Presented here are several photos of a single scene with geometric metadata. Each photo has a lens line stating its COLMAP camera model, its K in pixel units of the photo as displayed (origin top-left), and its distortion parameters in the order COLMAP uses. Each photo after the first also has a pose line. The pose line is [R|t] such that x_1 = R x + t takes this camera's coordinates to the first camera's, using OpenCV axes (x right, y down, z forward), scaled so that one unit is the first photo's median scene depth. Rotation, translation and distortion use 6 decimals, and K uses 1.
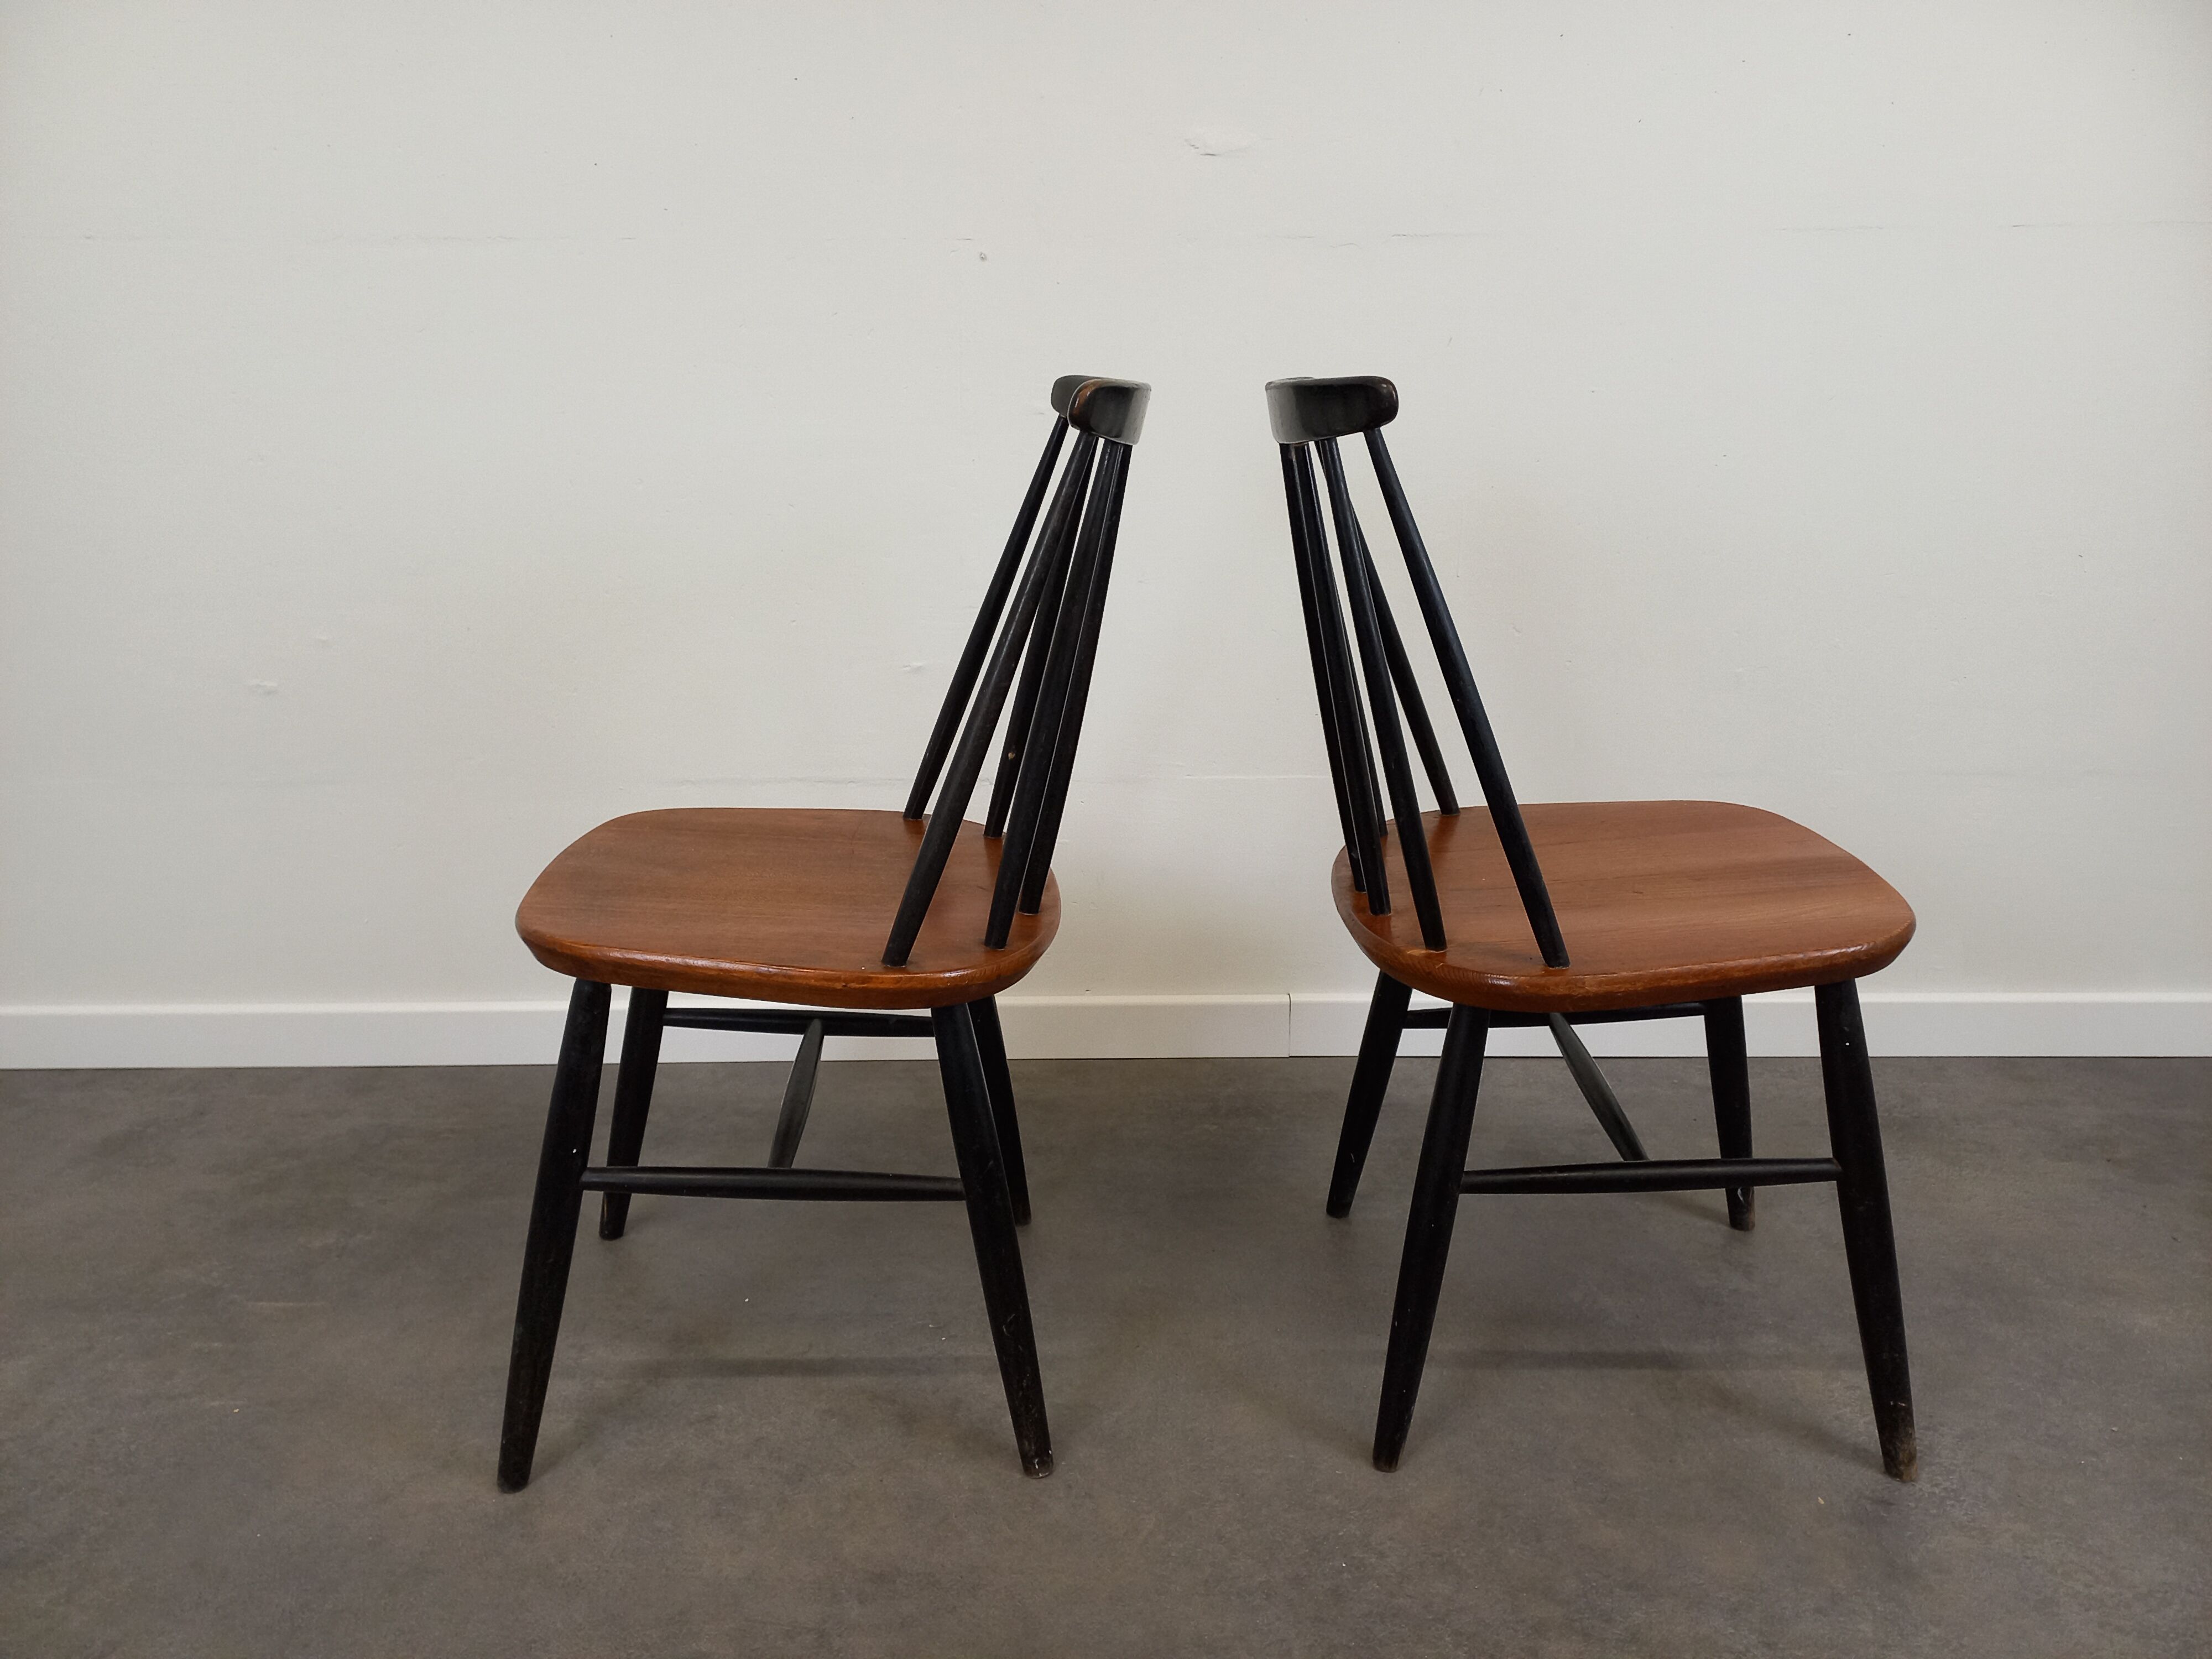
lens RADIAL K [[1634.1, 0, 1075.6], [0, 1634.1, 829.0], [0, 0, 1]] dist [0.047203, -0.034742]
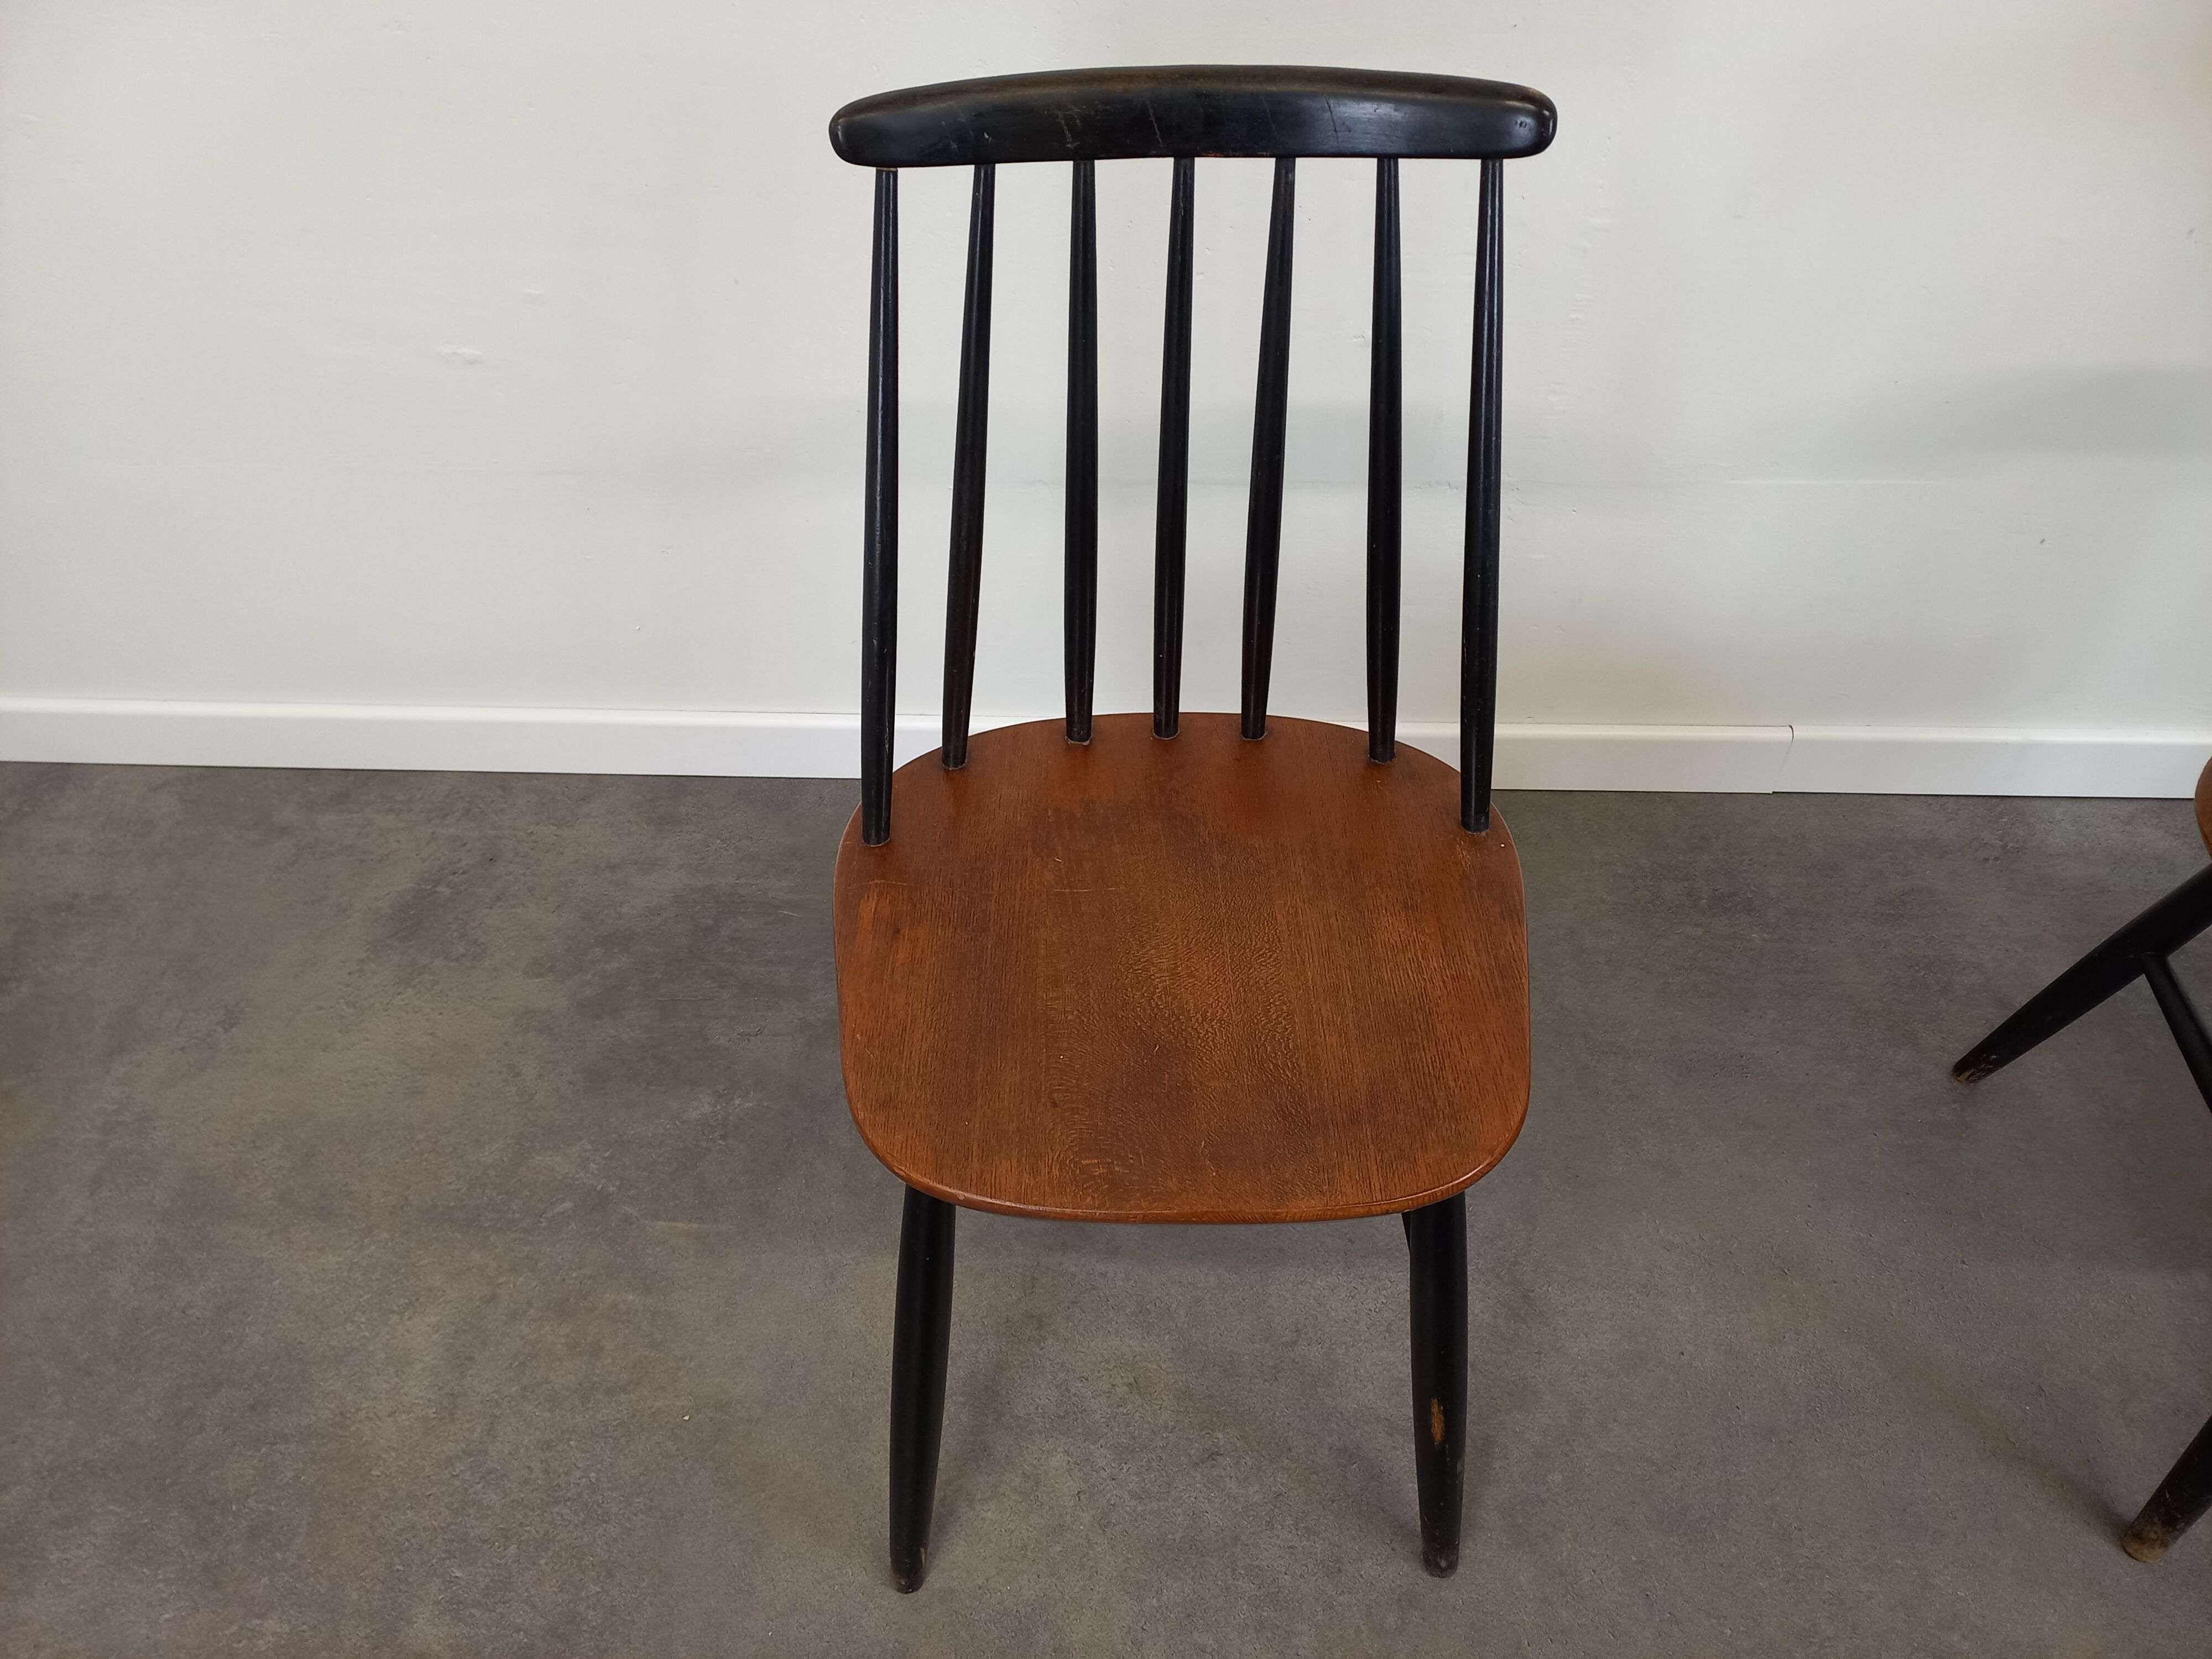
lens RADIAL K [[1634.1, 0, 1088.5], [0, 1634.1, 847.5], [0, 0, 1]] dist [0.047203, -0.034742]
pose [[0.999002, 0.022753, -0.038436, -0.264606], [0.000197, 0.858282, 0.513179, -0.384535], [0.044665, -0.512674, 0.857421, 0.404191]]
